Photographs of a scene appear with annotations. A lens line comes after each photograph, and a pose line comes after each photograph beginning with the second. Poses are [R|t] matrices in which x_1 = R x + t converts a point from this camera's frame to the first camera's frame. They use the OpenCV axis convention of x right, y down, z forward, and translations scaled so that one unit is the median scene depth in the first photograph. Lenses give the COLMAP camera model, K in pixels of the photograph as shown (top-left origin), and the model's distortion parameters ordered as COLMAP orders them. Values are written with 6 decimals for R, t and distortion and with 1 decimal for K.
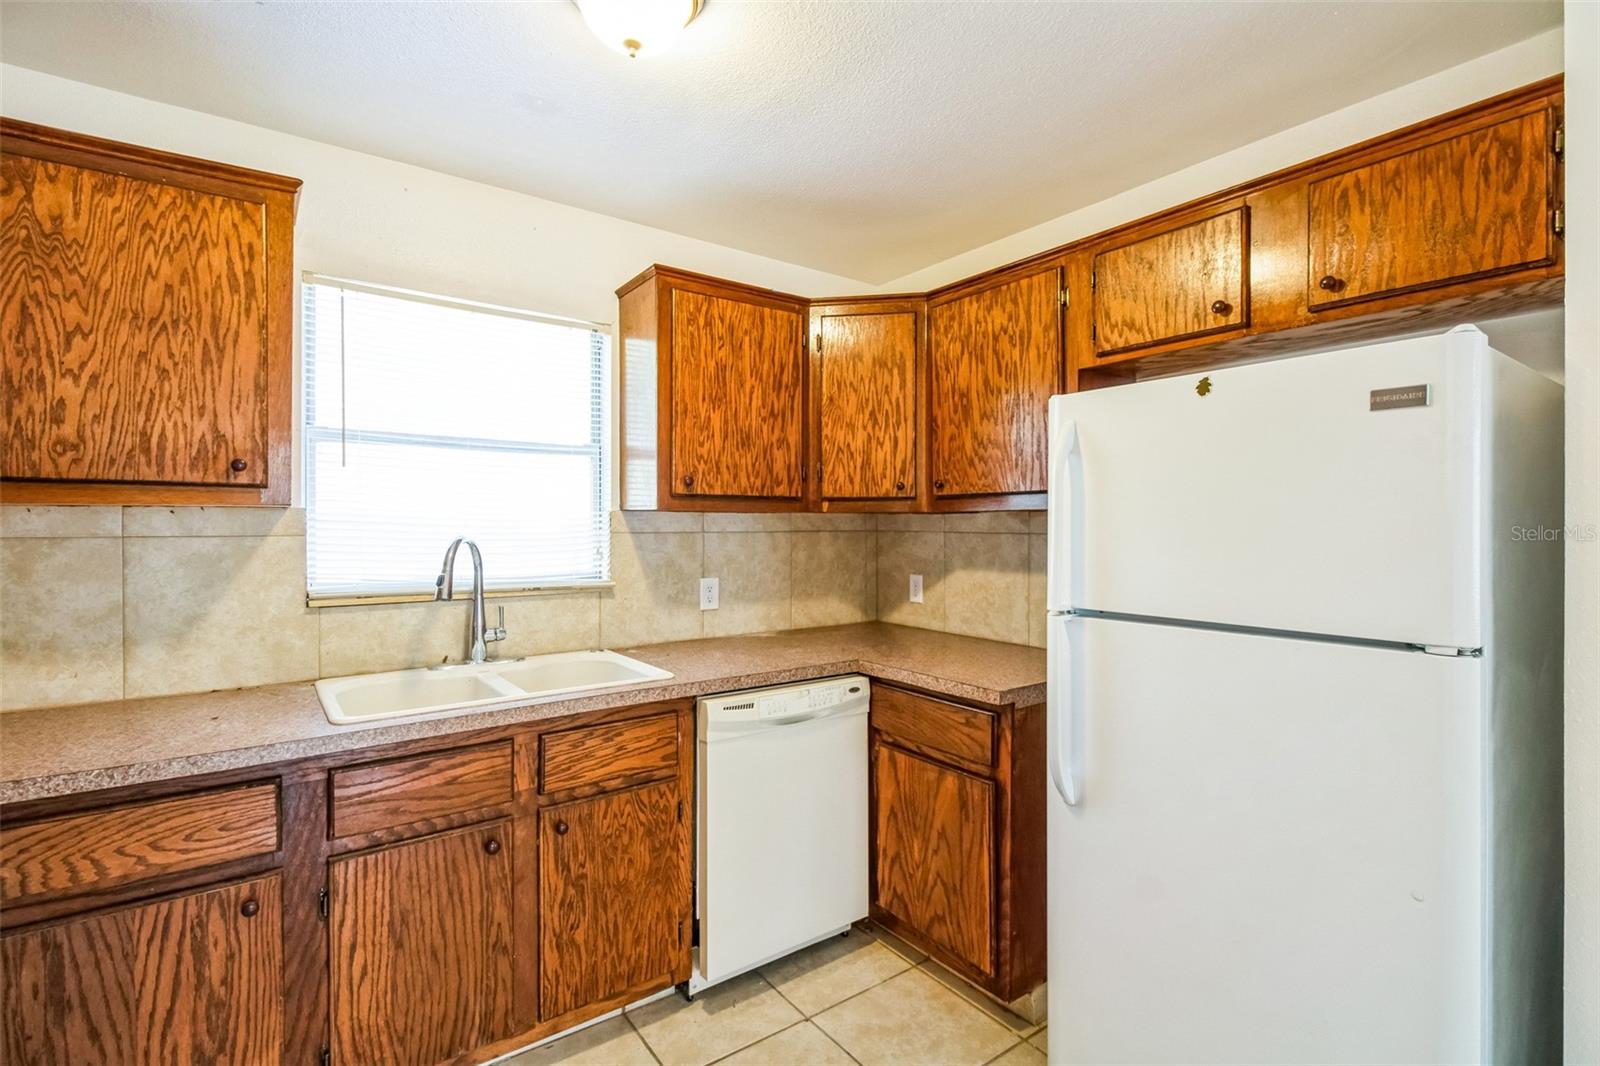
lens RADIAL K [[743.8, 0, 825.8], [0, 743.8, 523.2], [0, 0, 1]] dist [0.000843, -0.006552]
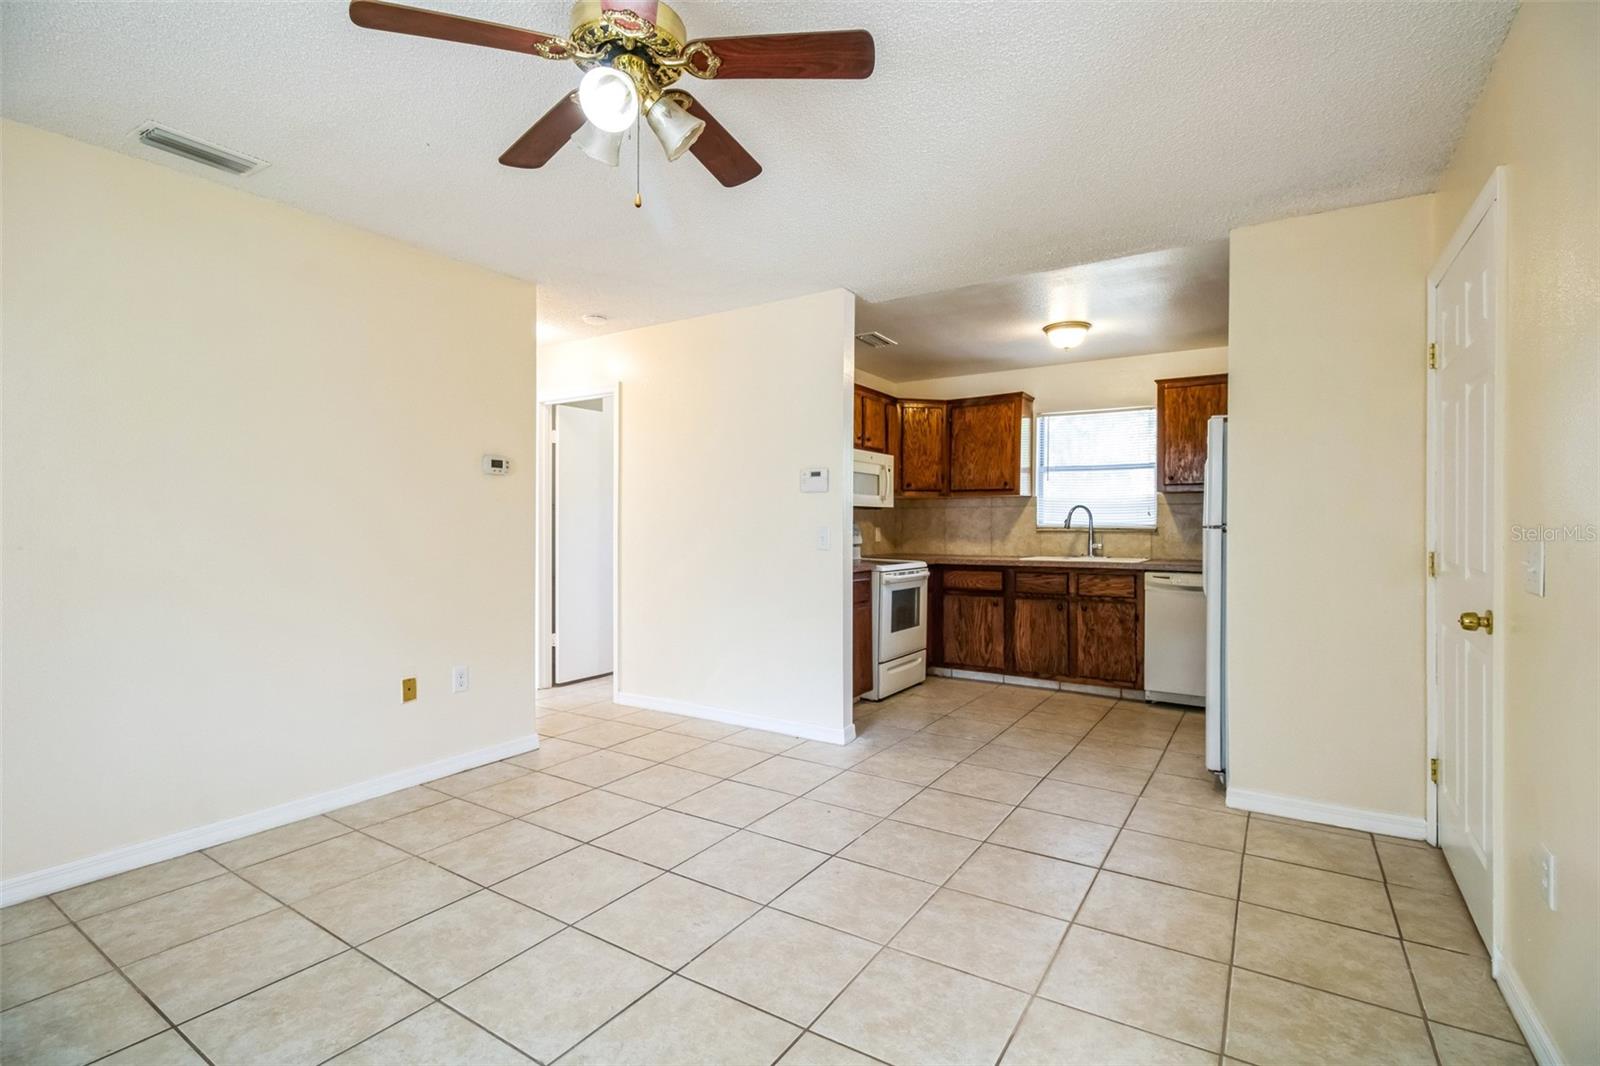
lens RADIAL K [[743.8, 0, 814.3], [0, 743.8, 528.5], [0, 0, 1]] dist [0.000843, -0.006552]
pose [[0.353871, 0.003800, -0.935287, 1.721188], [0.000132, 0.999992, 0.004113, 0.093753], [0.935294, -0.001579, 0.353868, -0.838787]]
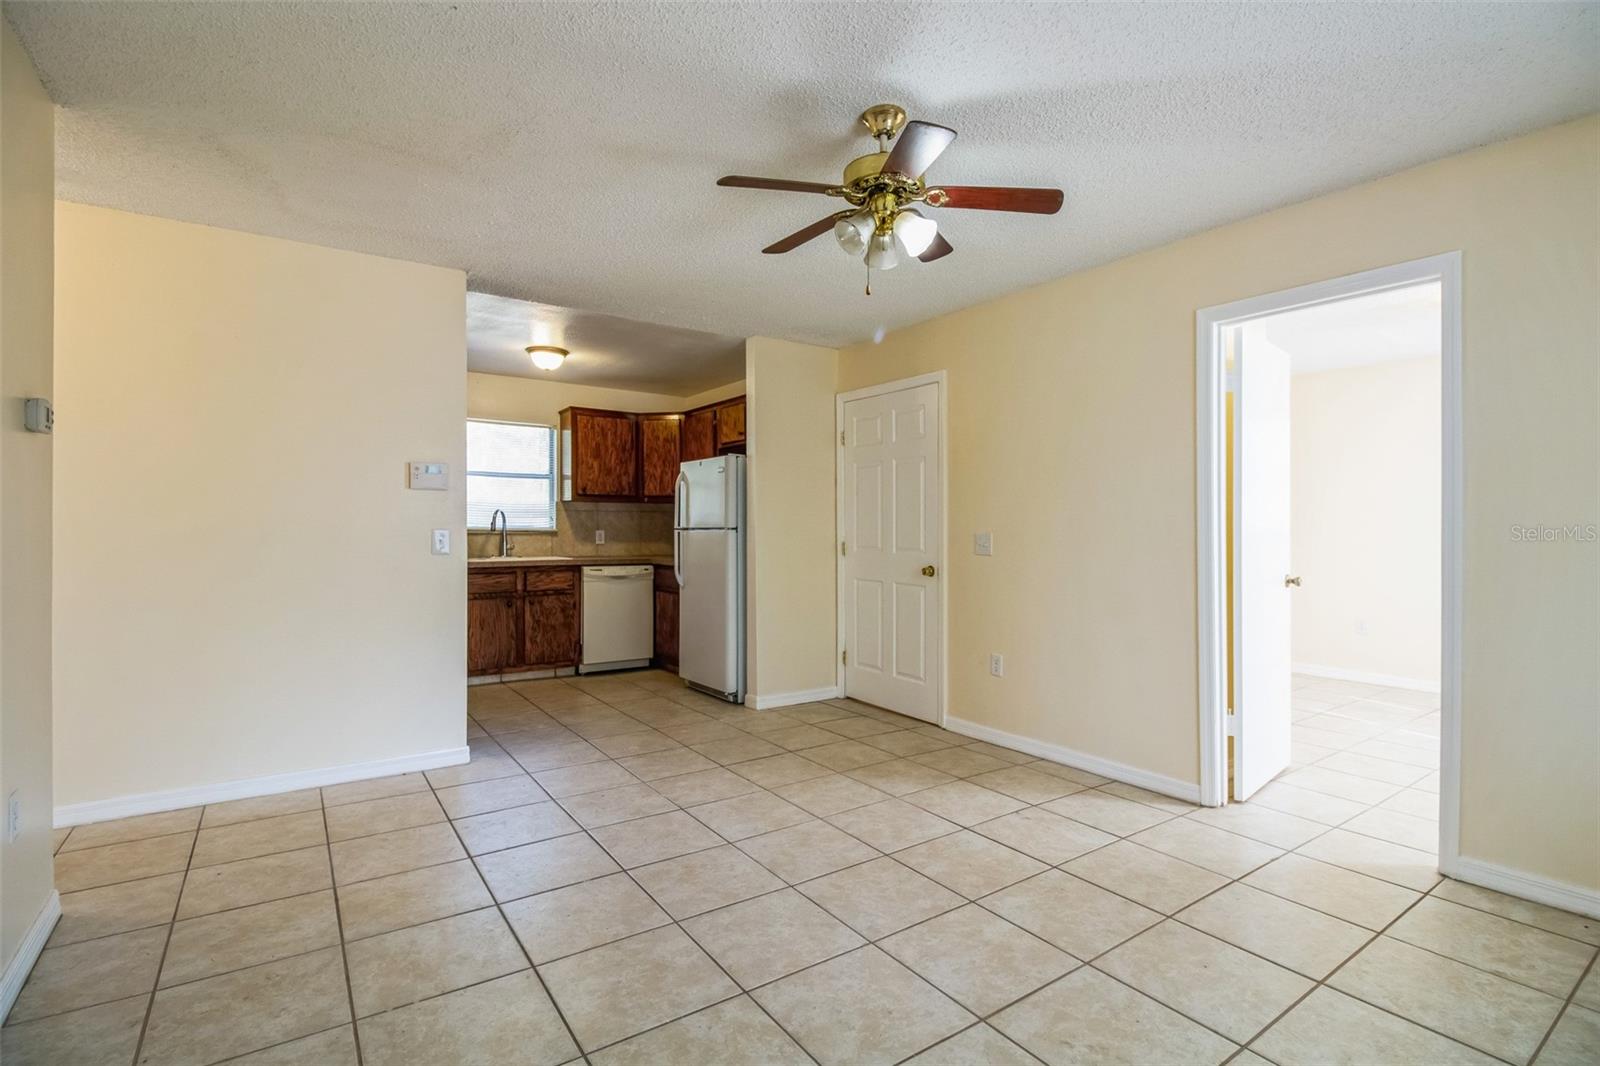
lens RADIAL K [[743.8, 0, 805.5], [0, 743.8, 532.7], [0, 0, 1]] dist [0.000843, -0.006552]
pose [[0.999132, -0.001564, -0.041623, 0.830202], [0.001766, 0.999987, 0.004819, 0.099764], [0.041615, -0.004888, 0.999122, -1.859474]]
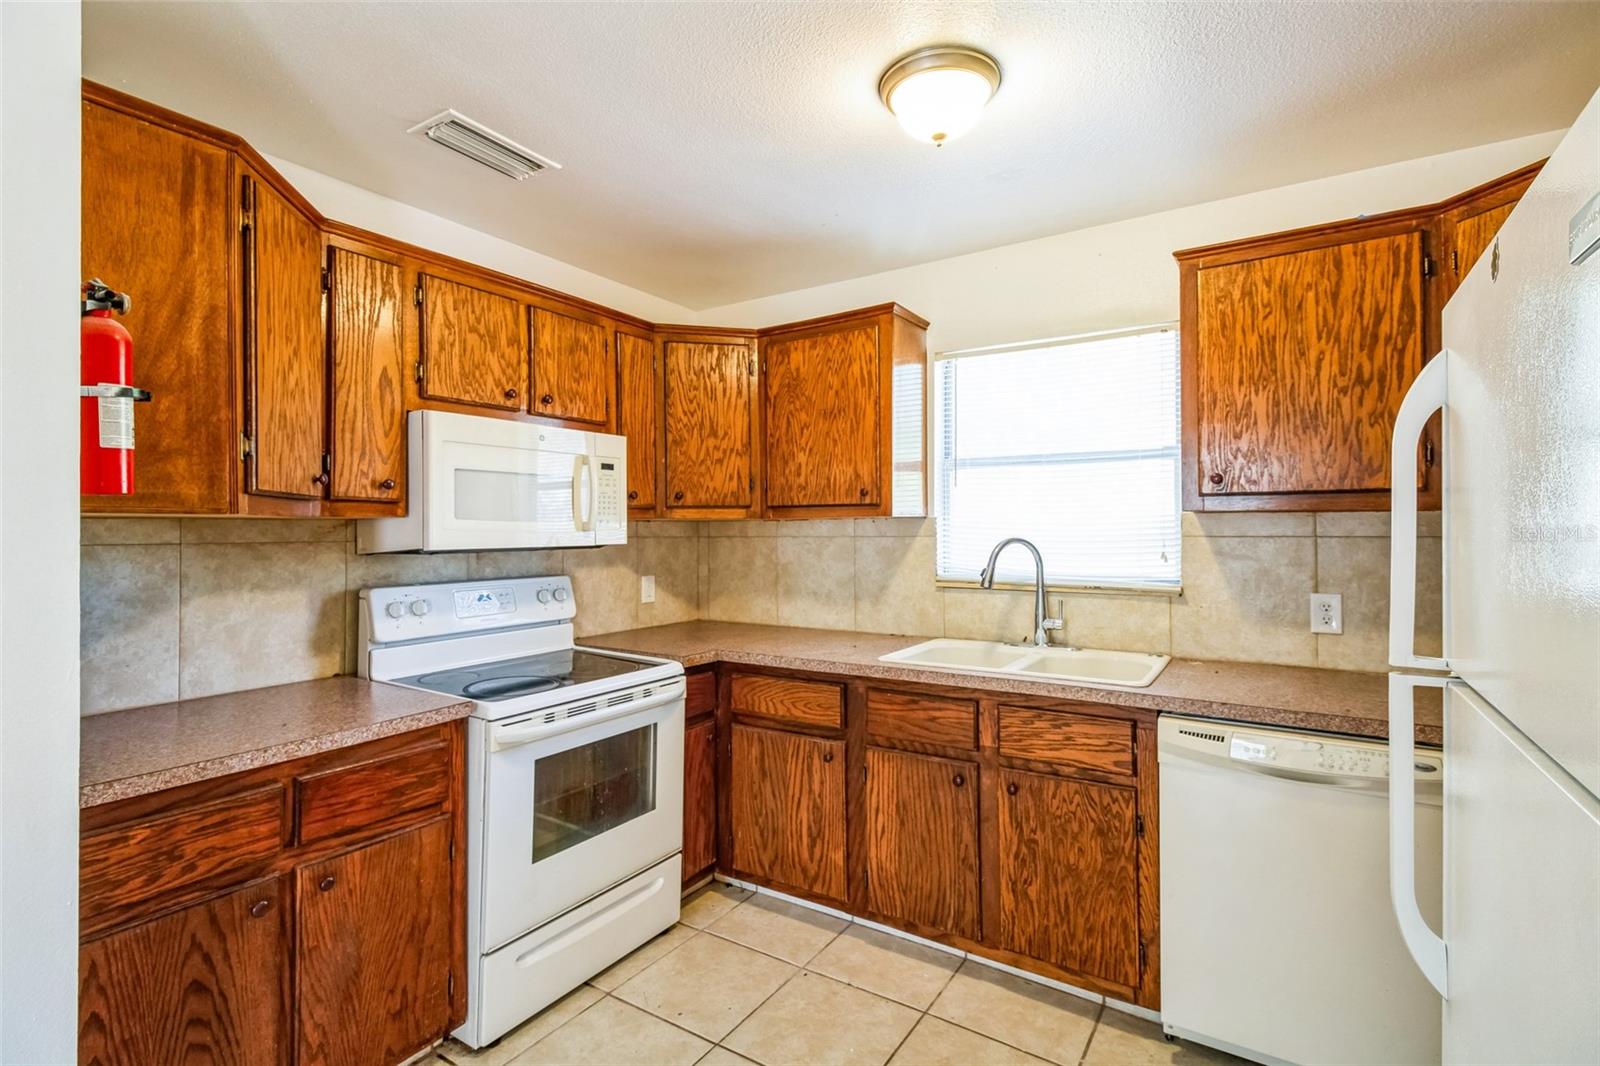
lens RADIAL K [[743.8, 0, 798.3], [0, 743.8, 520.2], [0, 0, 1]] dist [0.000843, -0.006552]
pose [[0.333936, -0.013666, -0.942497, 0.583503], [0.006335, 0.999905, -0.012254, 0.001080], [0.942575, -0.001879, 0.333990, 0.273012]]
